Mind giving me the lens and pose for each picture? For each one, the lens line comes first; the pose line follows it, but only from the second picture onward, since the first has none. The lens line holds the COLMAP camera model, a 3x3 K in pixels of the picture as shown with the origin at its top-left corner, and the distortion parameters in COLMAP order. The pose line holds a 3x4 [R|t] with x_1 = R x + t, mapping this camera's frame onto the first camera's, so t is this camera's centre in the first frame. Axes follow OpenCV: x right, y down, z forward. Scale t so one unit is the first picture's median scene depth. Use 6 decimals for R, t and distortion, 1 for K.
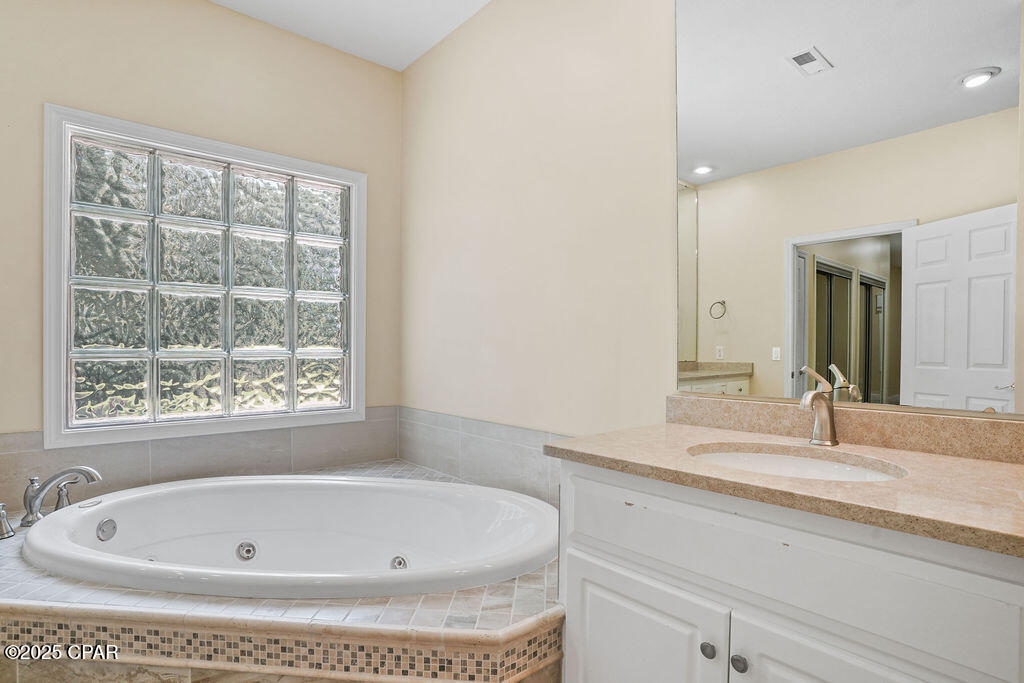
lens RADIAL K [[511.5, 0, 507.6], [0, 511.5, 336.9], [0, 0, 1]] dist [-0.088194, 0.043819]
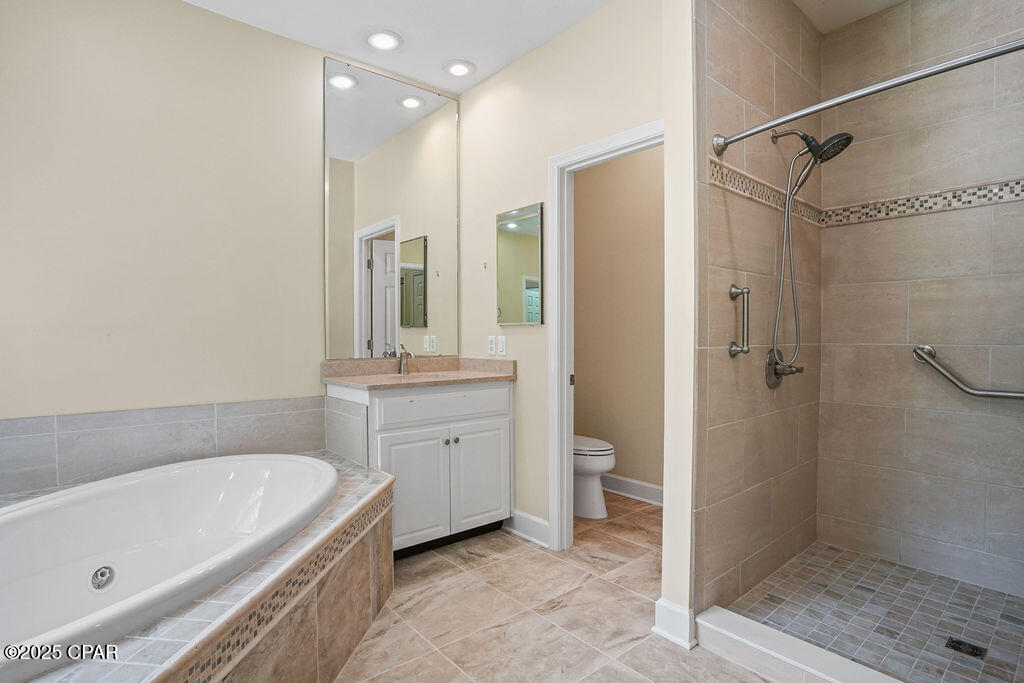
lens RADIAL K [[511.5, 0, 507.6], [0, 511.5, 336.9], [0, 0, 1]] dist [-0.088194, 0.043819]
pose [[0.020177, -0.006458, 0.999776, -1.866147], [-0.018453, 0.999806, 0.006831, 0.009275], [-0.999626, -0.018587, 0.020054, 0.460139]]
